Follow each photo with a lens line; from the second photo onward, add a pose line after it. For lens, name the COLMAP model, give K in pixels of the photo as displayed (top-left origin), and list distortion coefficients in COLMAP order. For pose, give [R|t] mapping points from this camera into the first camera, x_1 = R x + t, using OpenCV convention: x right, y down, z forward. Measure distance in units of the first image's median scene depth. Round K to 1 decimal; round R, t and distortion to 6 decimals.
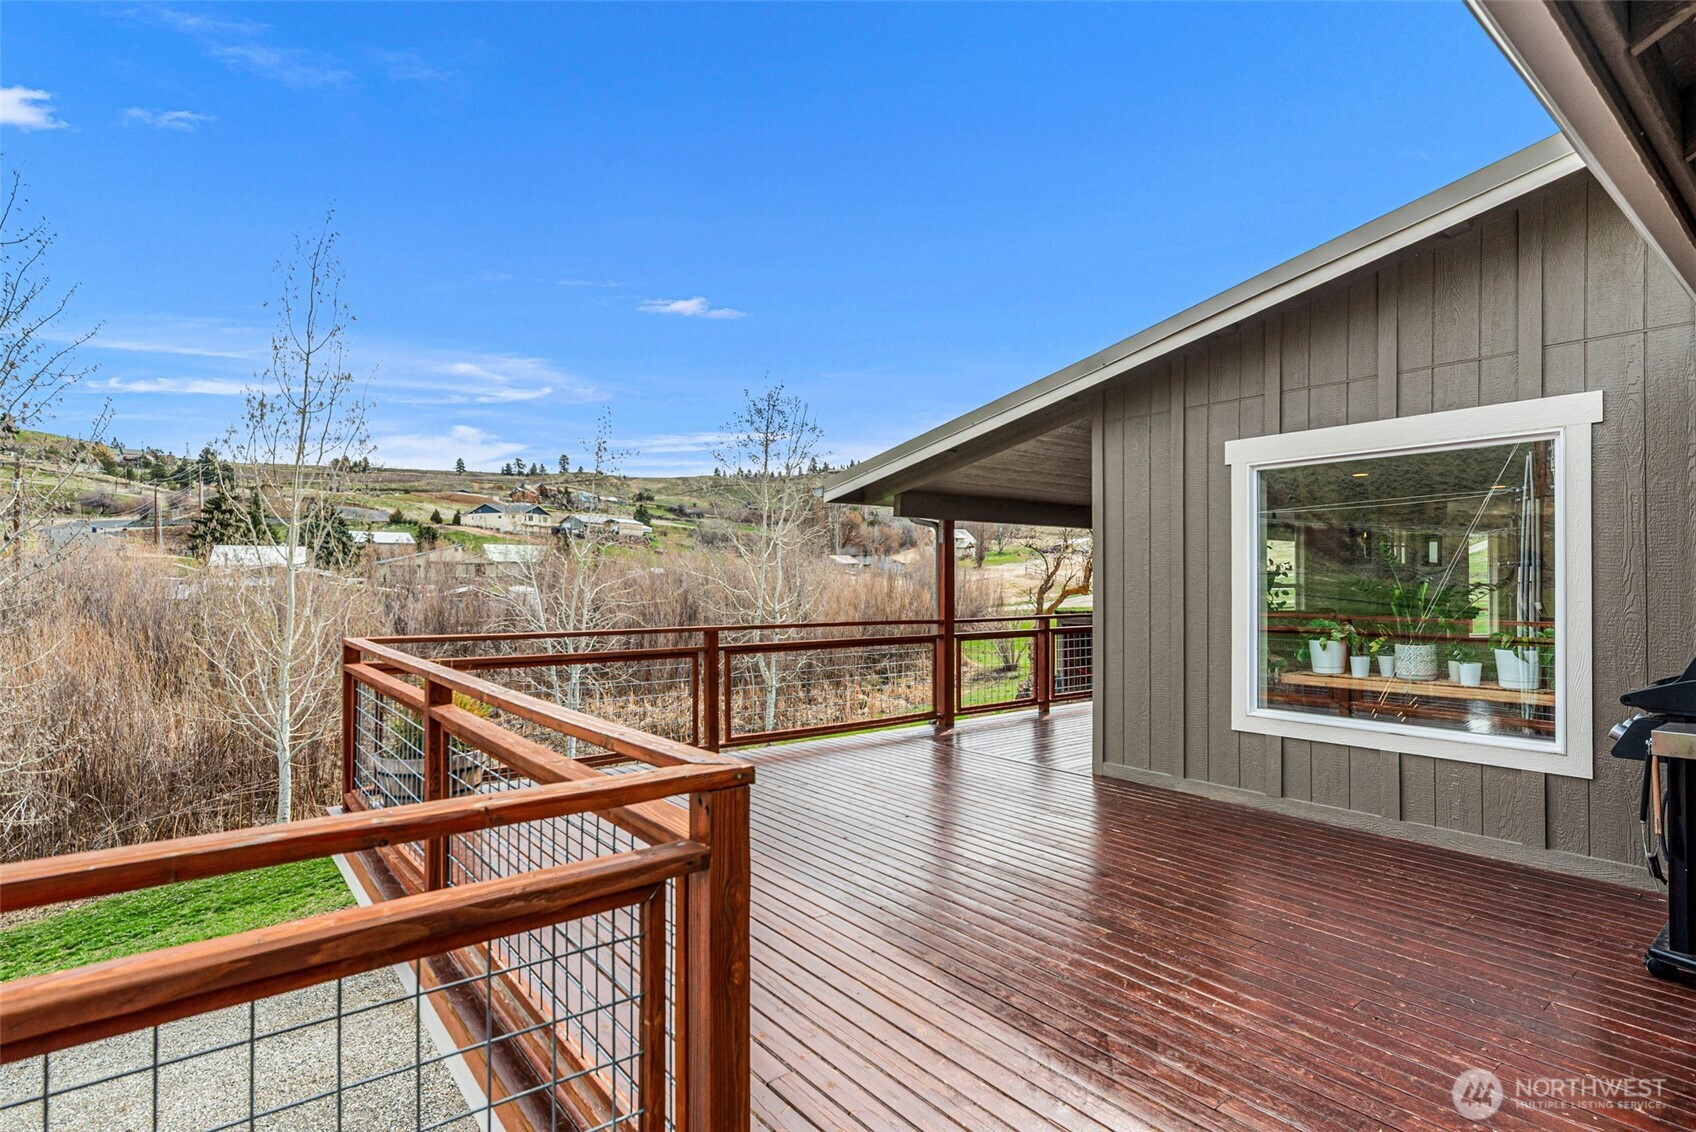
lens RADIAL K [[844.5, 0, 851.0], [0, 844.5, 587.5], [0, 0, 1]] dist [-0.002974, -0.000424]
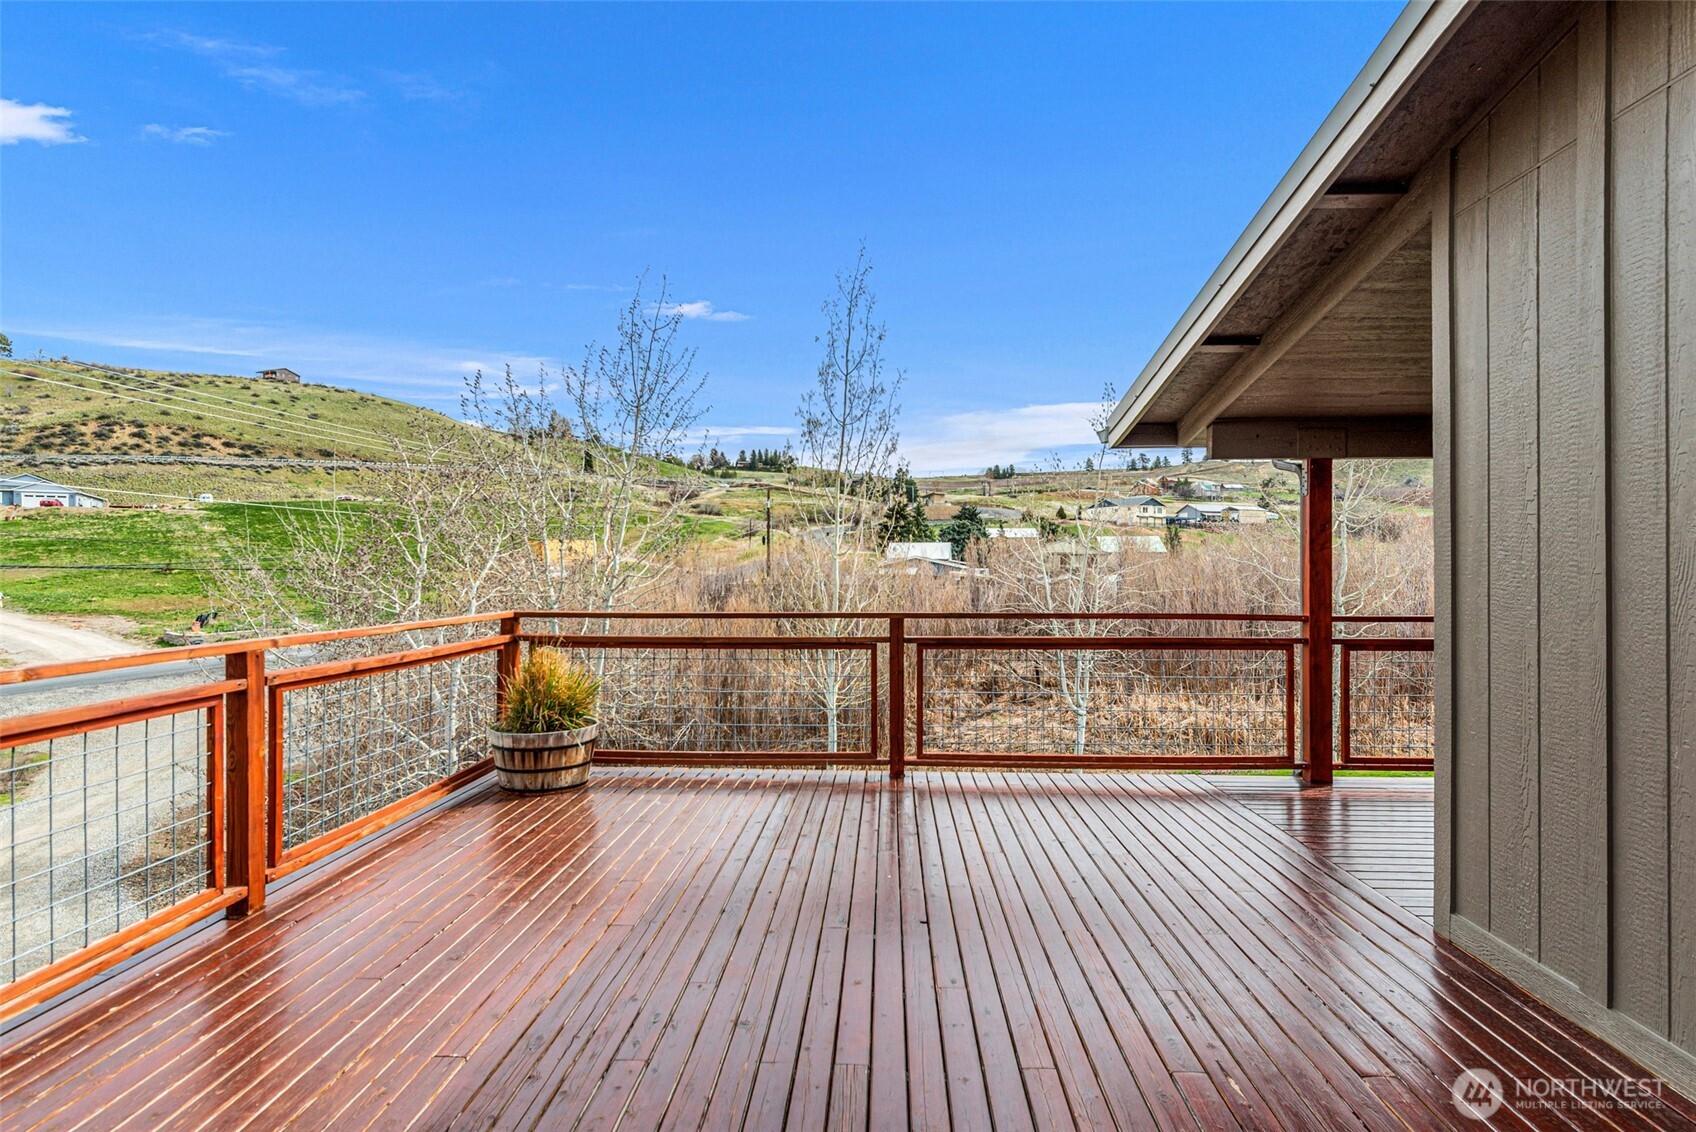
lens RADIAL K [[820.5, 0, 851.3], [0, 820.5, 575.2], [0, 0, 1]] dist [-0.002129, -0.000395]
pose [[0.758829, 0.001453, -0.651288, 0.257897], [-0.002811, 0.999996, -0.001044, 0.009761], [0.651284, 0.002623, 0.758830, 0.311143]]
